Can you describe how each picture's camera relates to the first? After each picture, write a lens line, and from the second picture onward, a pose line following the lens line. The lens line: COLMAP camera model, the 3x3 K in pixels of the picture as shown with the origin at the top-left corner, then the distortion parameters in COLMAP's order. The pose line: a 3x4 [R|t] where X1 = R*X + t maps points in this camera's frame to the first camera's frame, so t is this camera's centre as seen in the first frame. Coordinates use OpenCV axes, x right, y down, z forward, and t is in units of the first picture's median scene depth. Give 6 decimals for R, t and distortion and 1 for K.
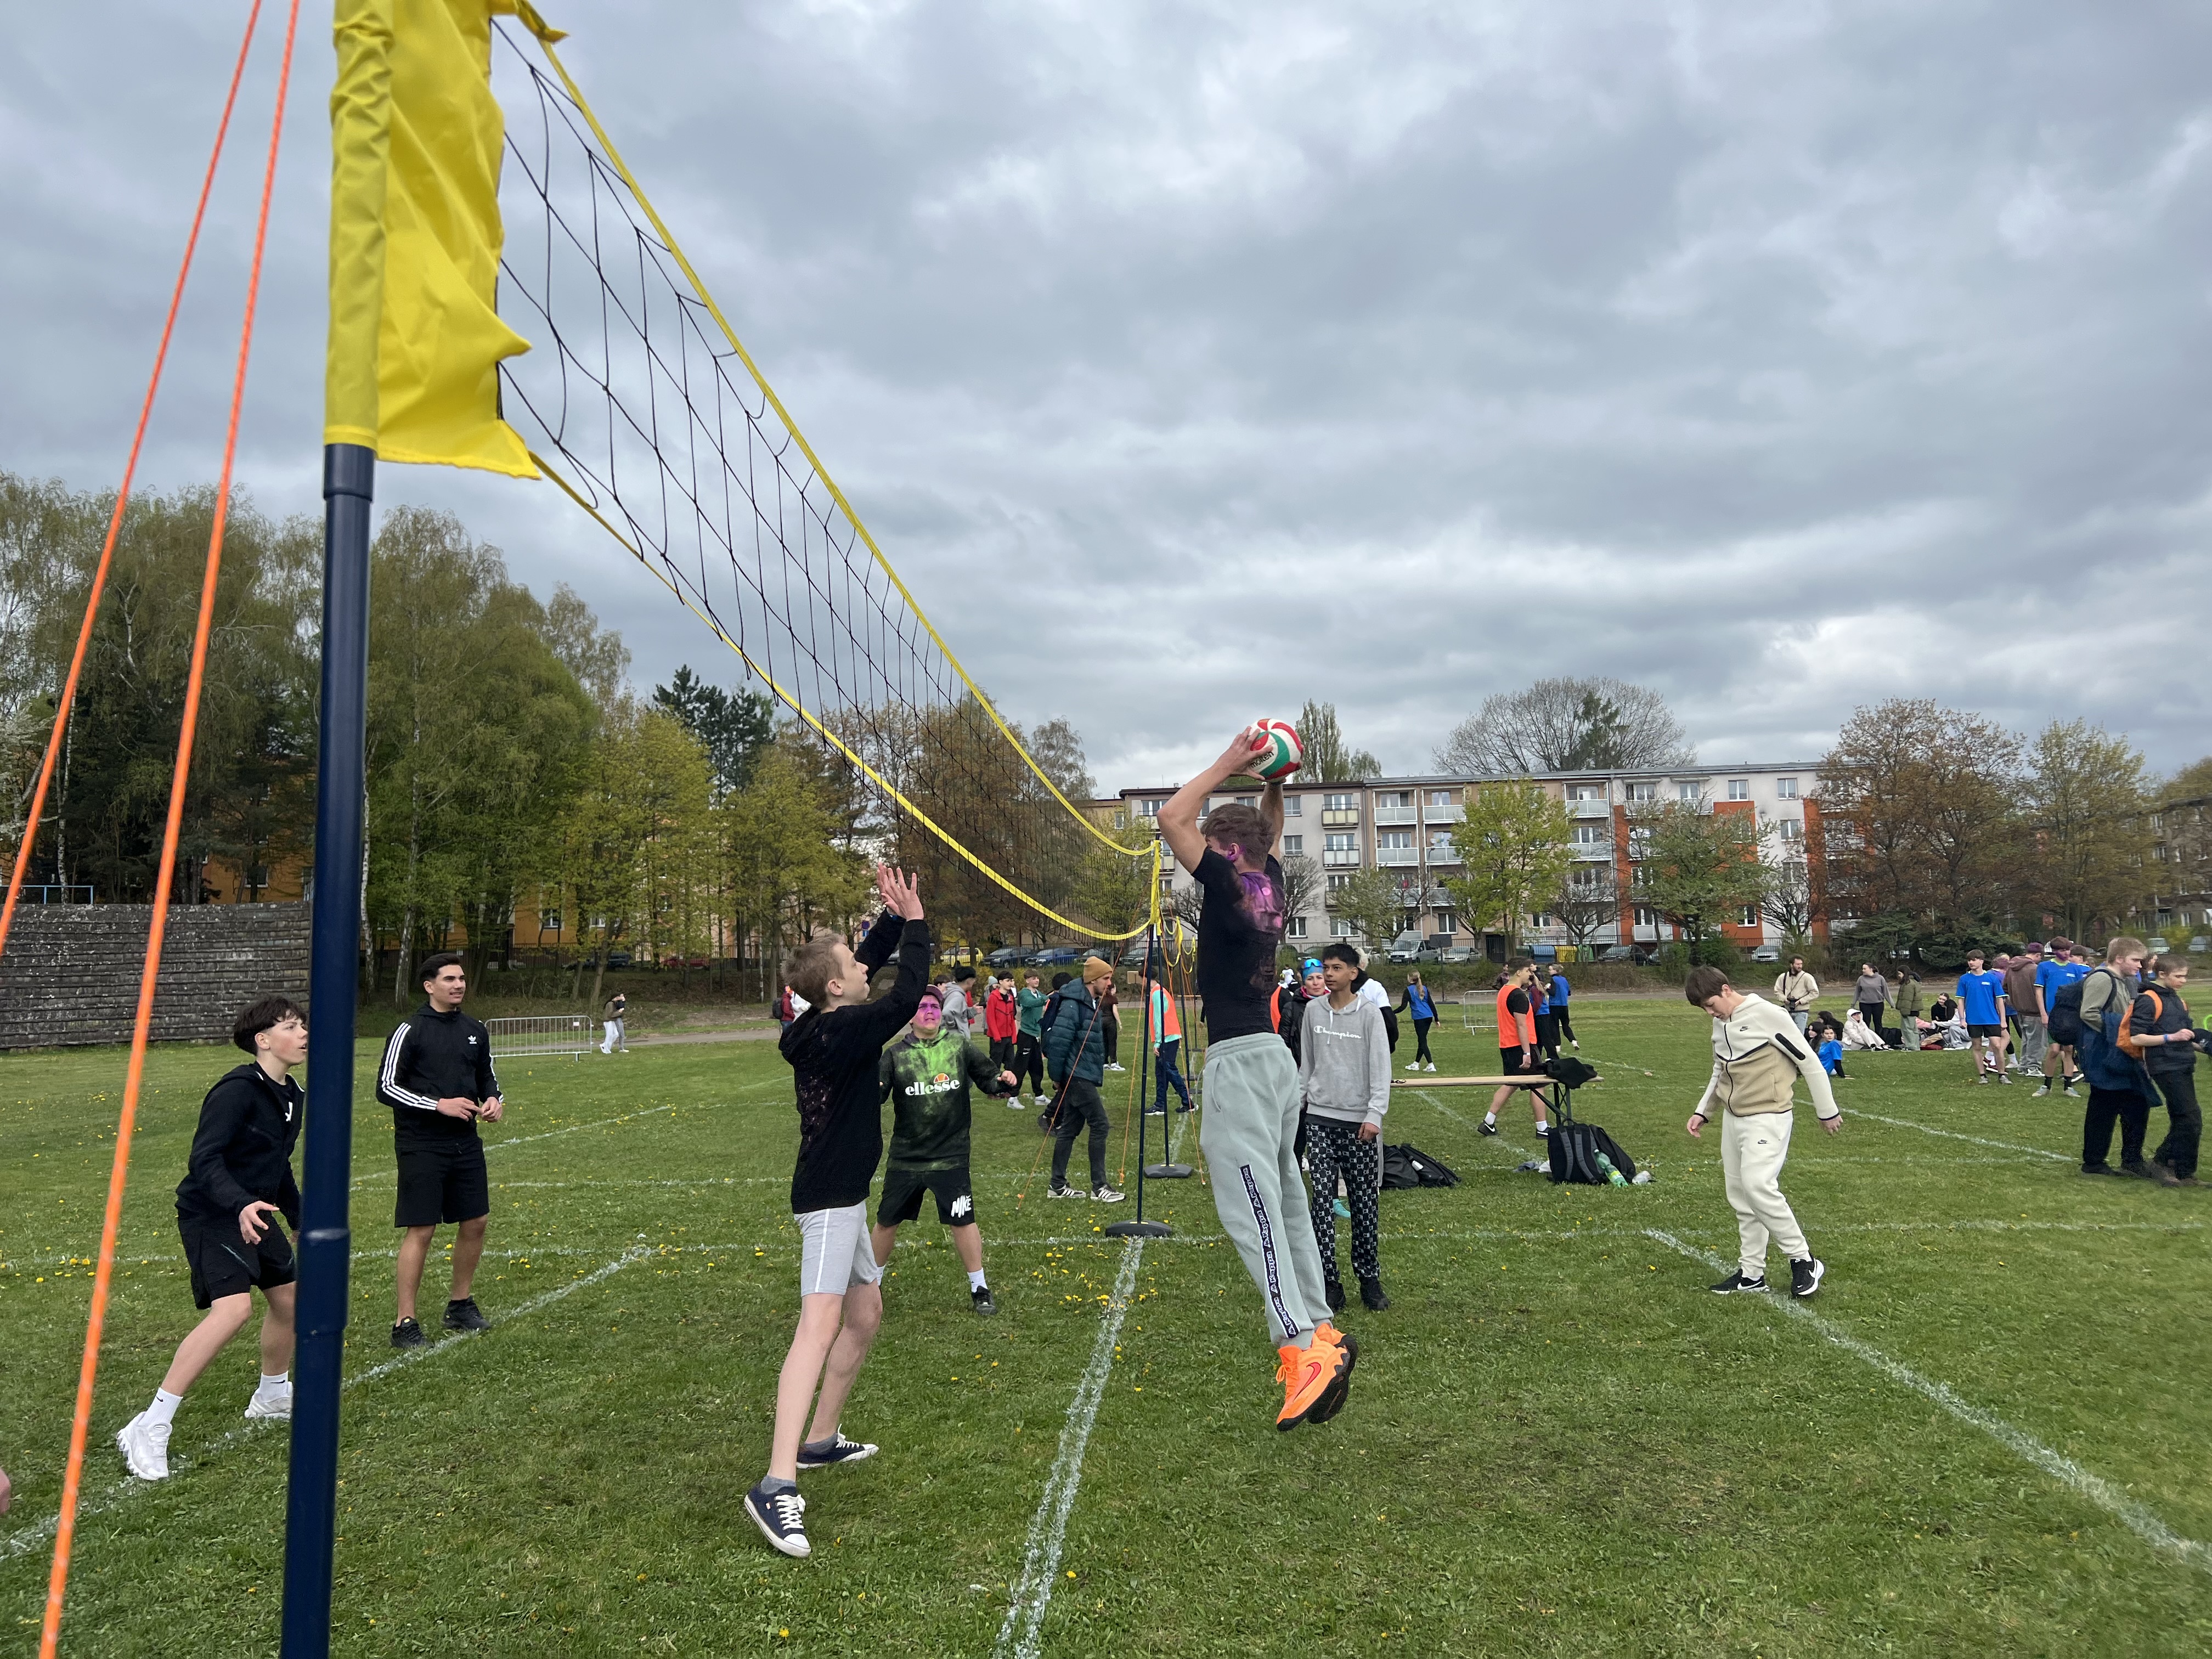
lens RADIAL K [[1669.1, 0, 1105.2], [0, 1669.1, 847.8], [0, 0, 1]] dist [0.076584, -0.091363]
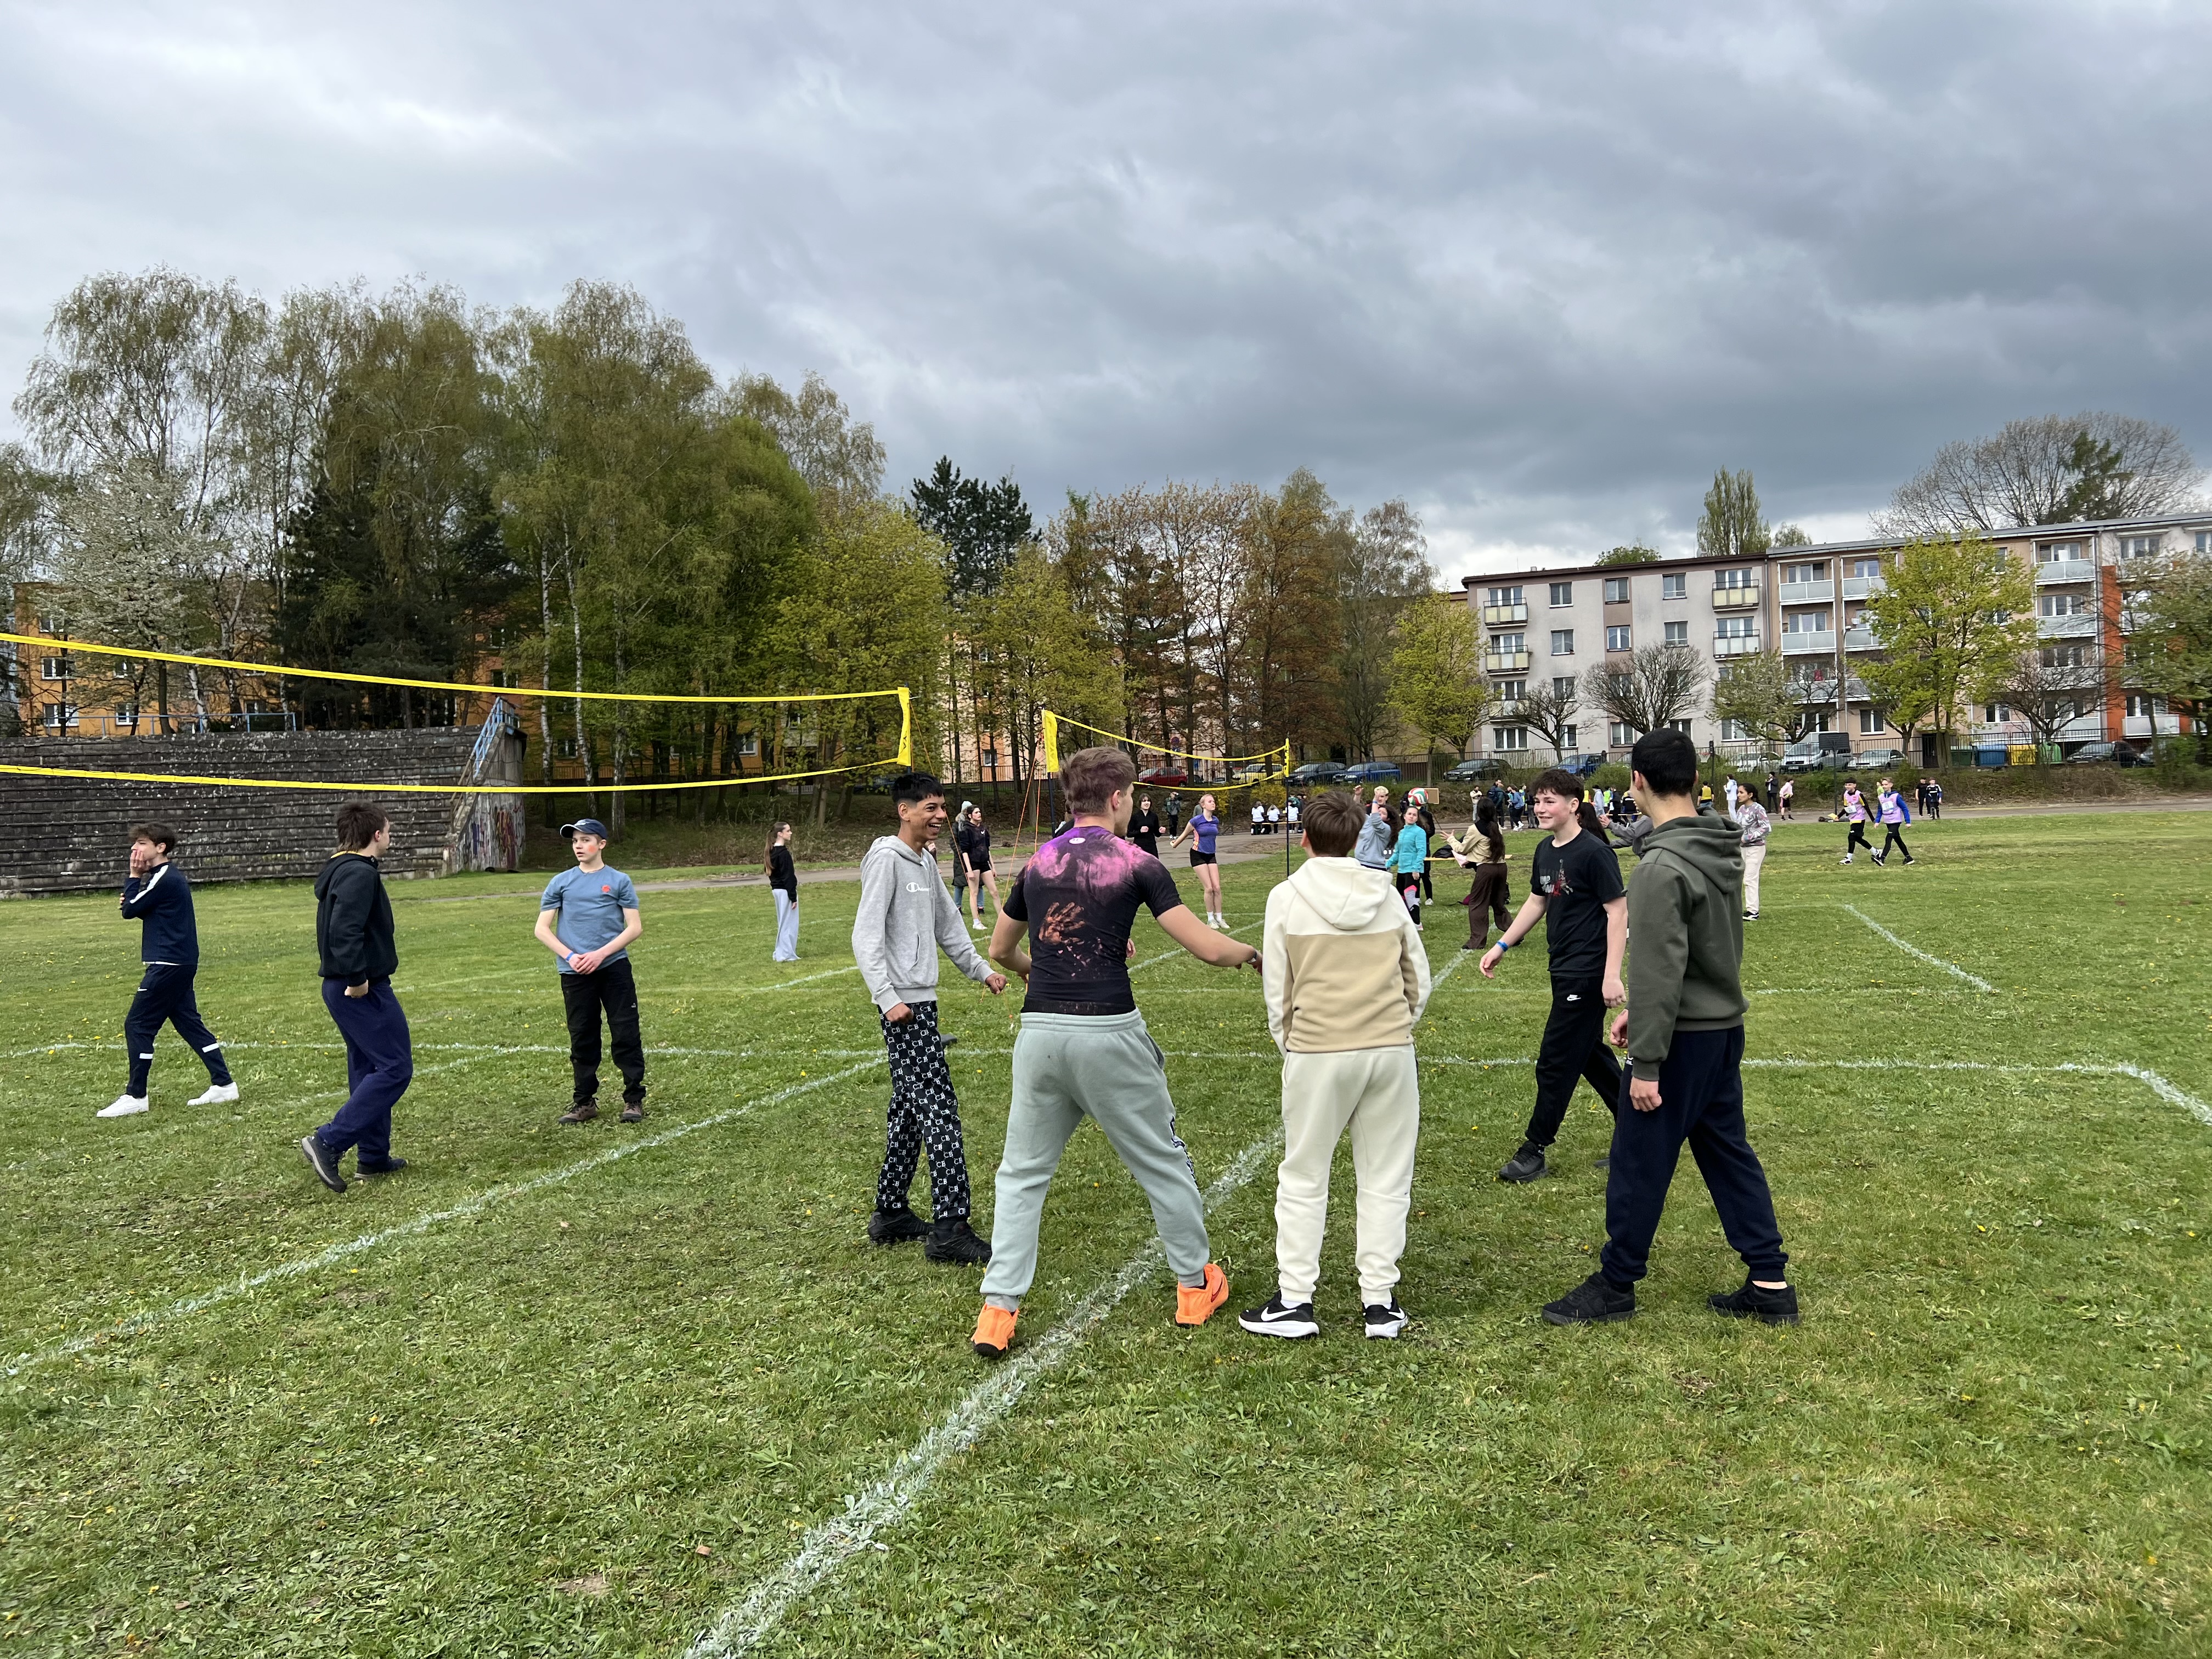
lens RADIAL K [[1669.1, 0, 1105.2], [0, 1669.1, 847.8], [0, 0, 1]] dist [0.076584, -0.091363]
pose [[0.969143, -0.007137, -0.246395, 0.069851], [0.033810, 0.993982, 0.104195, 0.012258], [0.244169, -0.109310, 0.963552, 0.161484]]
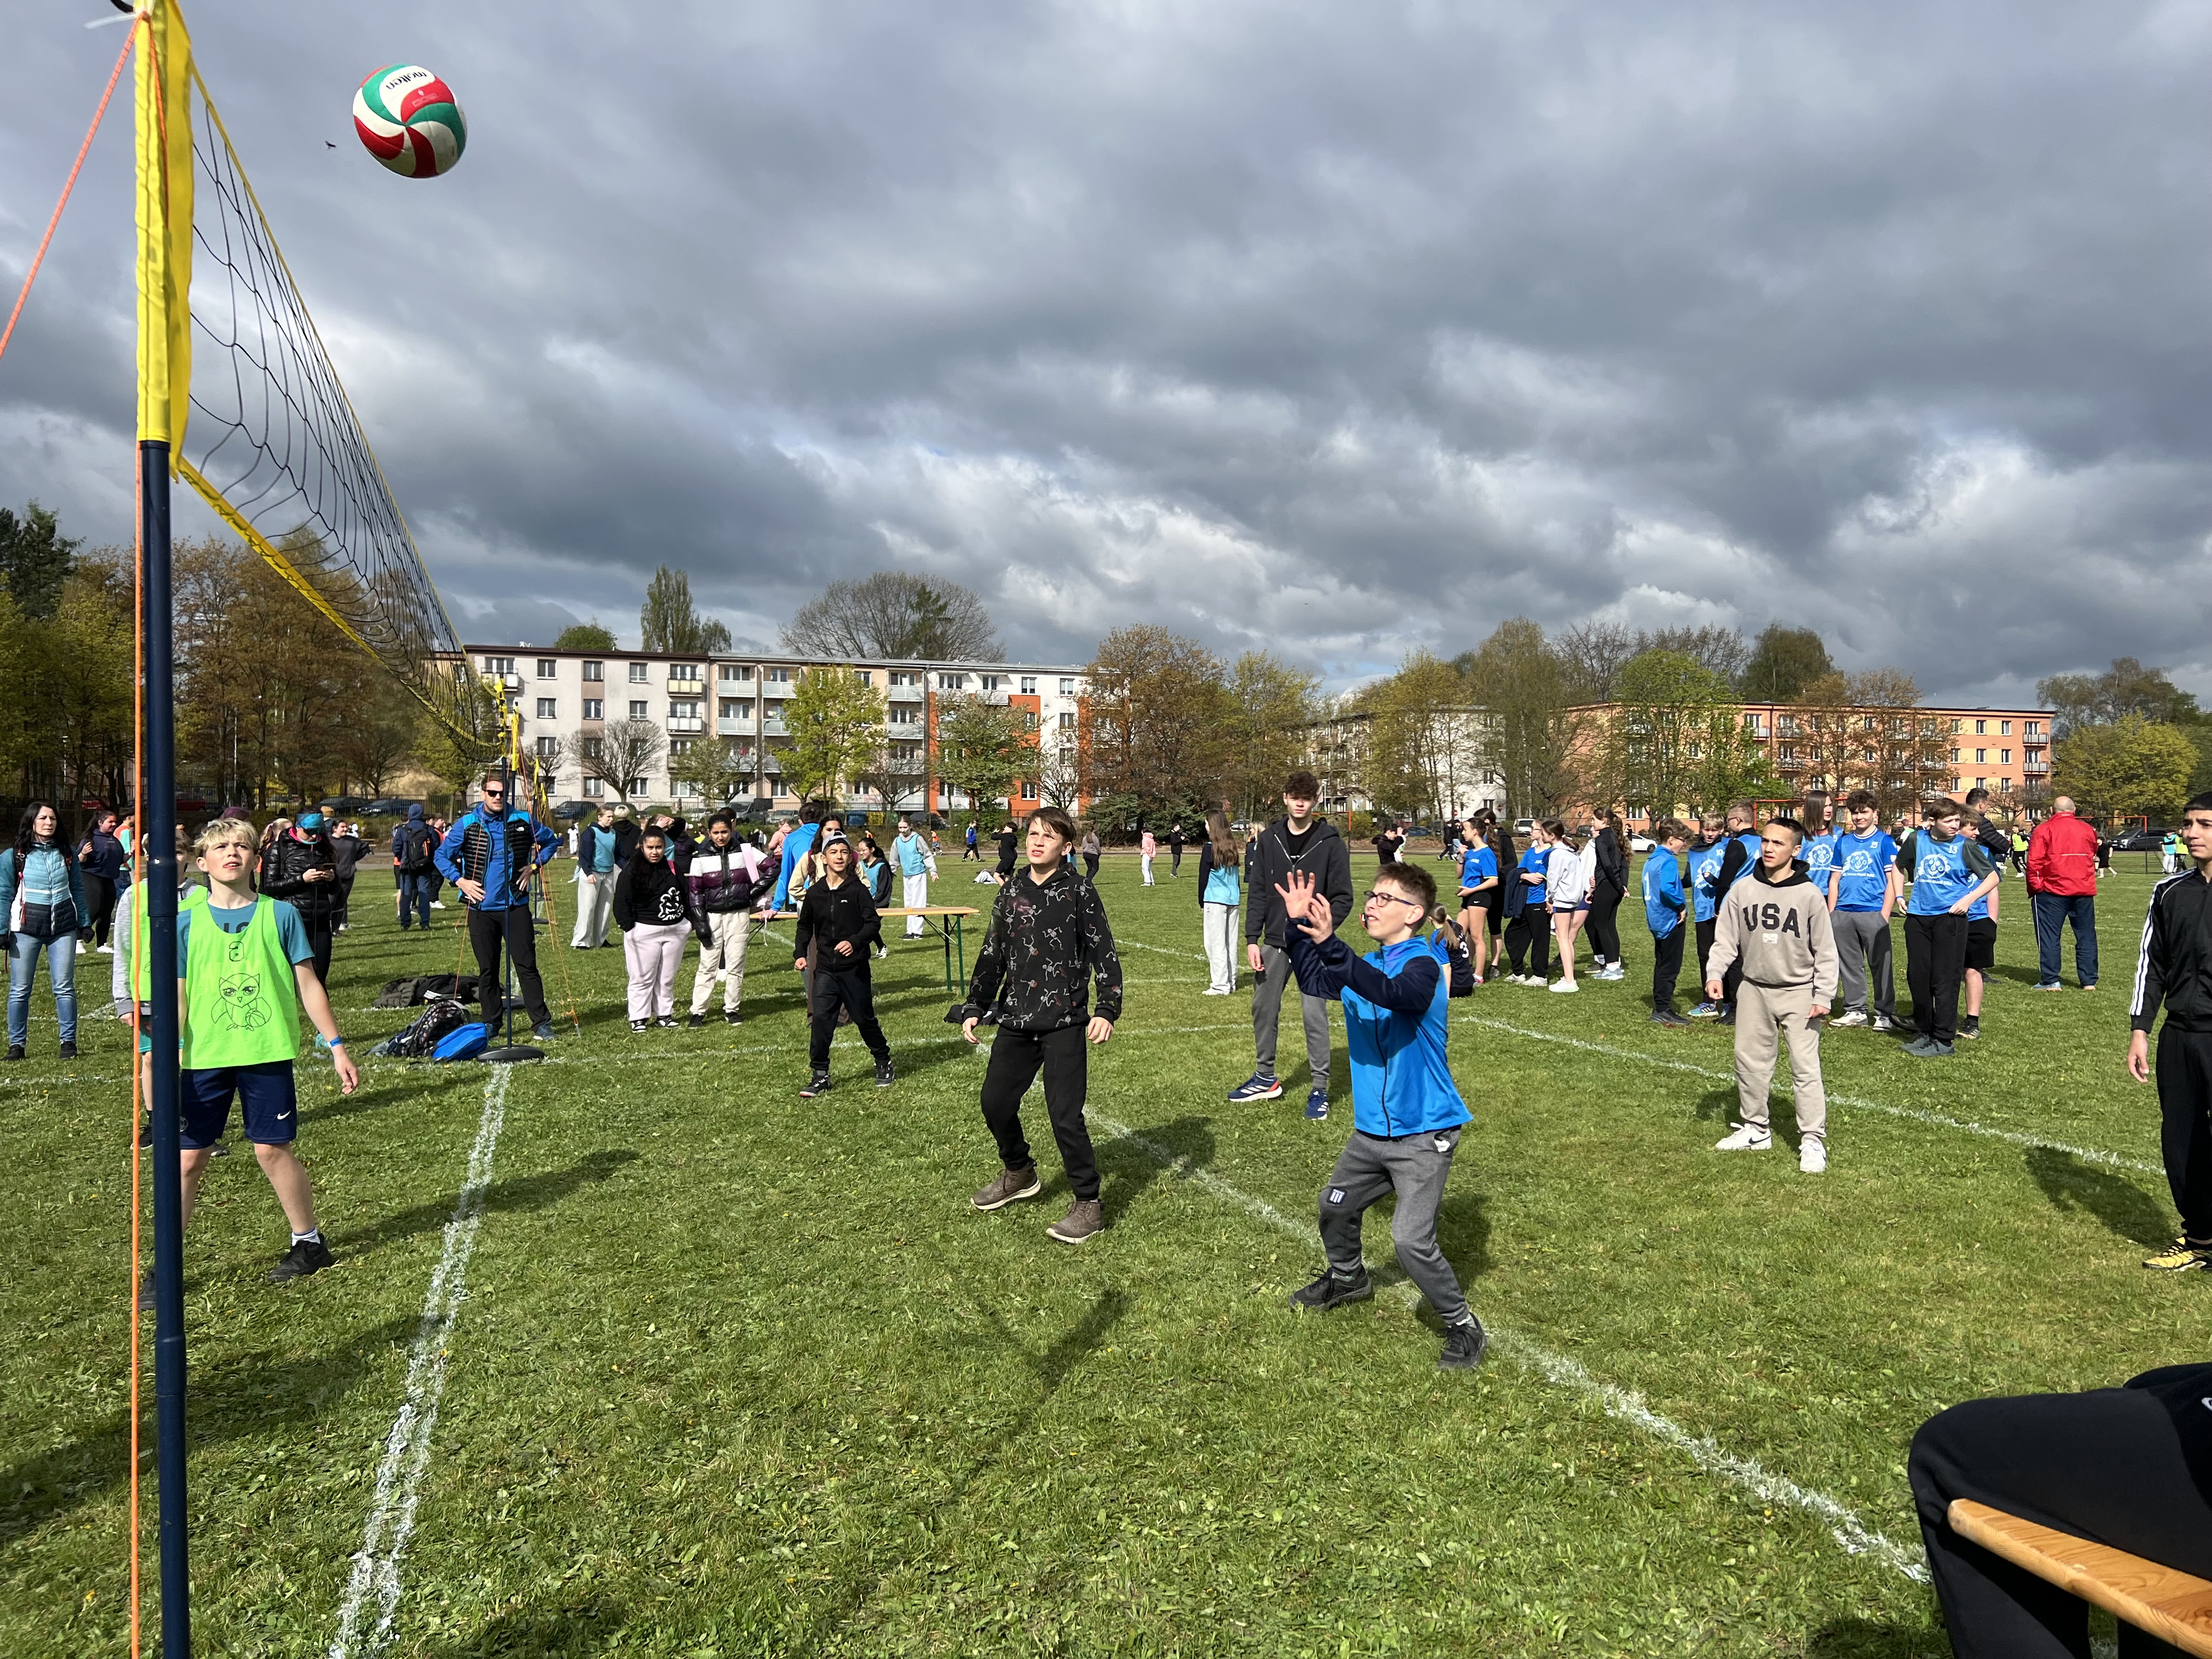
lens RADIAL K [[1693.1, 0, 1119.4], [0, 1693.1, 796.0], [0, 0, 1]] dist [0.116755, -0.109030]
pose [[0.925900, 0.036545, 0.375996, -0.018431], [-0.055488, 0.997671, 0.039672, -0.011861], [-0.373671, -0.057595, 0.925772, -0.213630]]
